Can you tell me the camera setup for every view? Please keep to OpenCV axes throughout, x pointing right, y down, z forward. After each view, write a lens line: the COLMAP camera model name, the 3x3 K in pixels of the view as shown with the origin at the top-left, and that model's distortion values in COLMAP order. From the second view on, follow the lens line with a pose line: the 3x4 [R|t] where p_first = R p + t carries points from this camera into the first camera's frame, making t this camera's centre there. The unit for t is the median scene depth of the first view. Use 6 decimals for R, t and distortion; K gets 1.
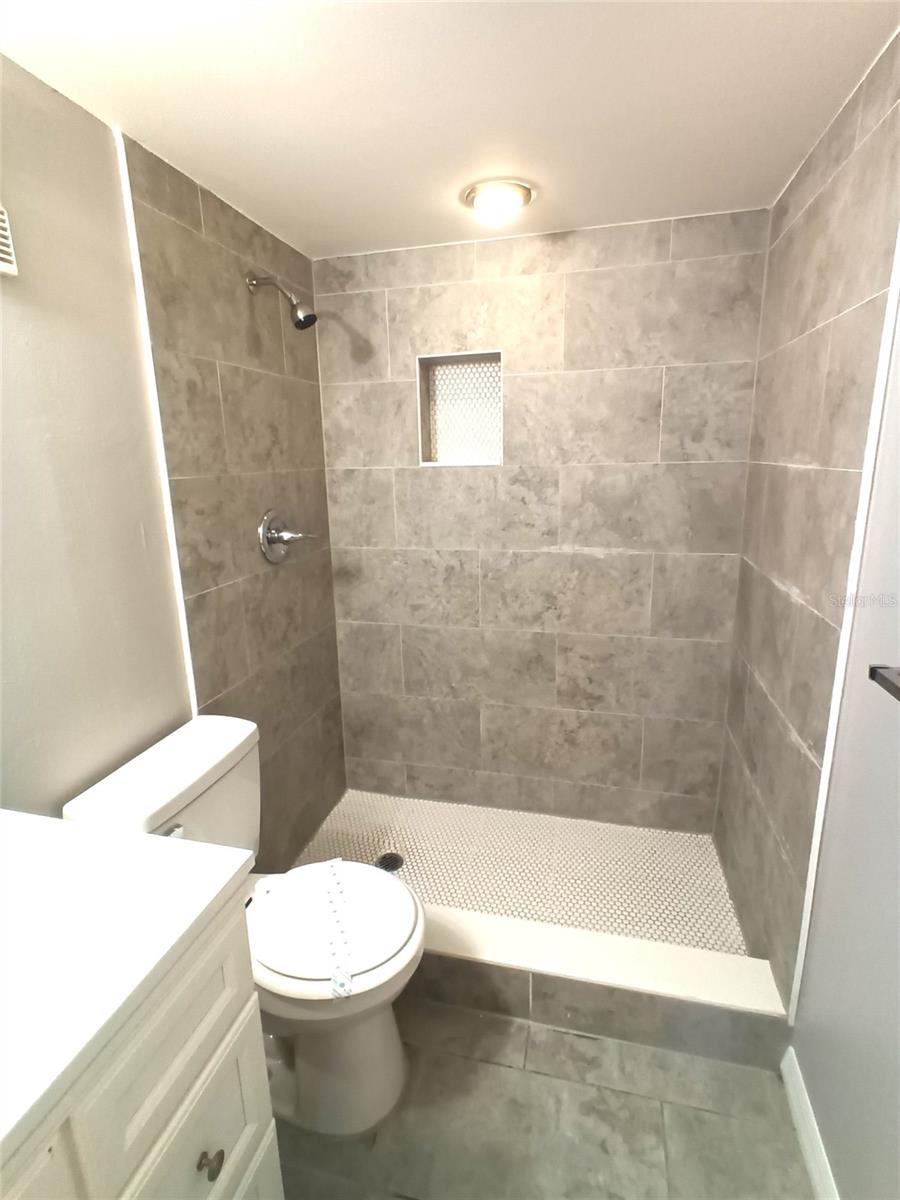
lens RADIAL K [[577.8, 0, 446.5], [0, 577.8, 592.9], [0, 0, 1]] dist [0.004623, 0.001150]
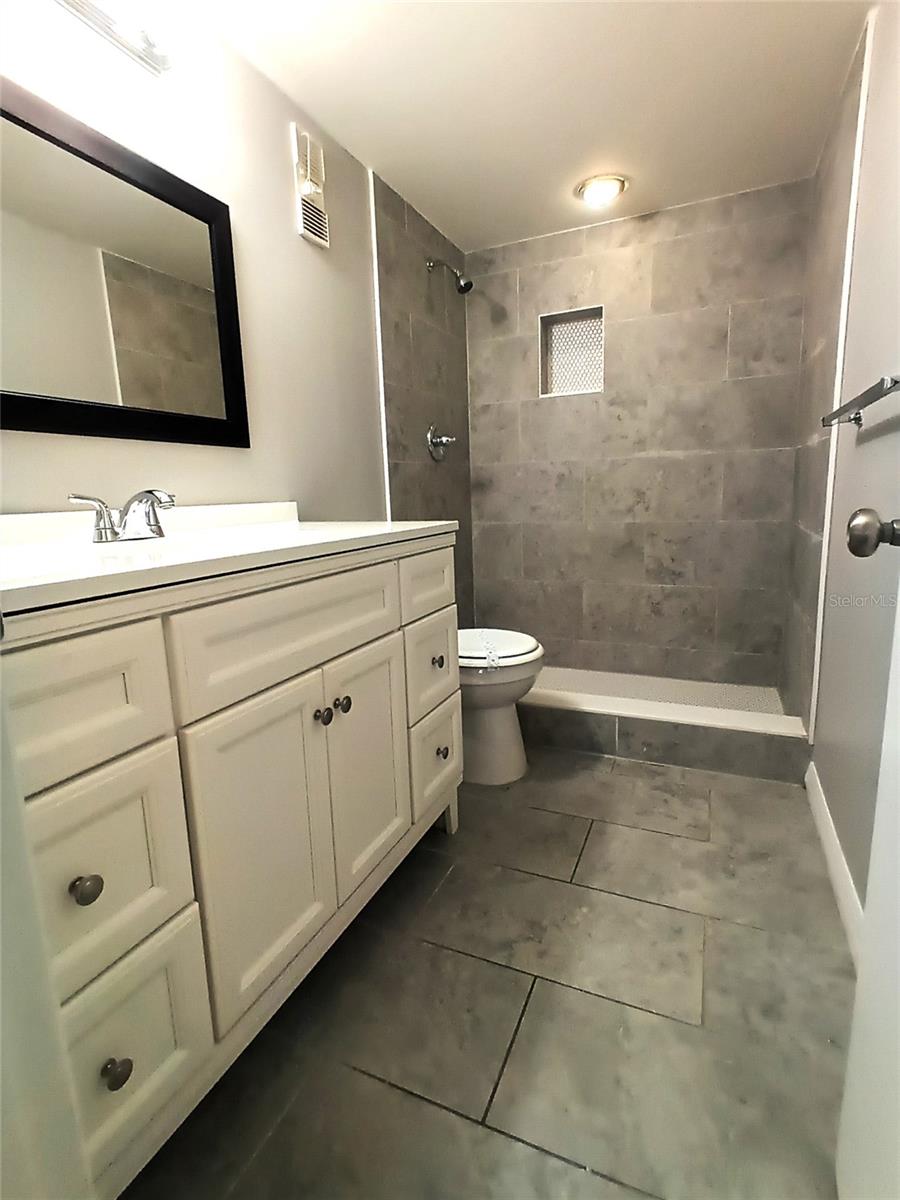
lens RADIAL K [[577.8, 0, 447.7], [0, 577.8, 595.8], [0, 0, 1]] dist [0.004623, 0.001150]
pose [[0.984547, 0.016667, -0.174326, -0.015674], [-0.024943, 0.998658, -0.045393, 0.330771], [0.173335, 0.049040, 0.983641, -0.360484]]
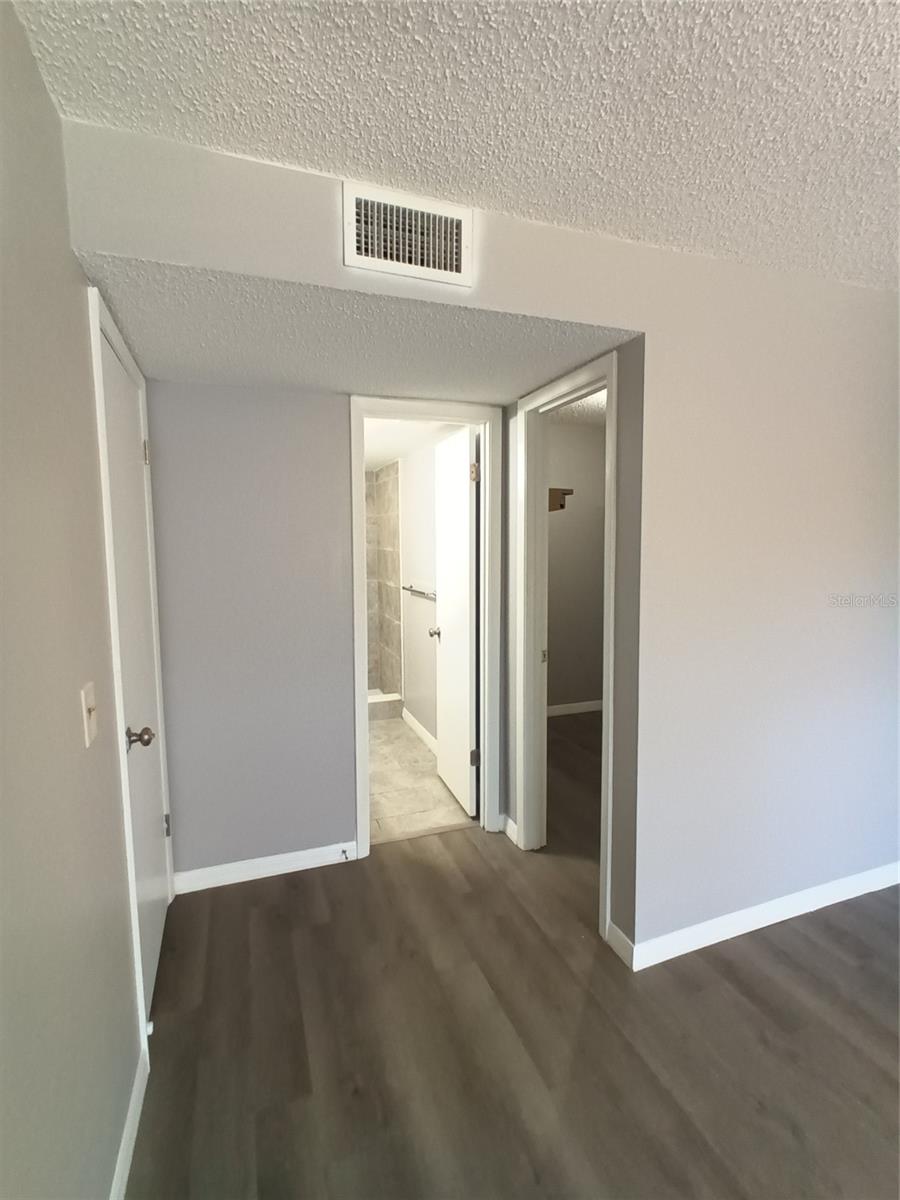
lens RADIAL K [[577.8, 0, 451.5], [0, 577.8, 602.4], [0, 0, 1]] dist [0.004623, 0.001150]
pose [[0.822950, -0.040028, 0.566702, -0.816738], [0.118262, 0.987733, -0.101970, 0.376825], [-0.555668, 0.150935, 0.817589, -1.529186]]
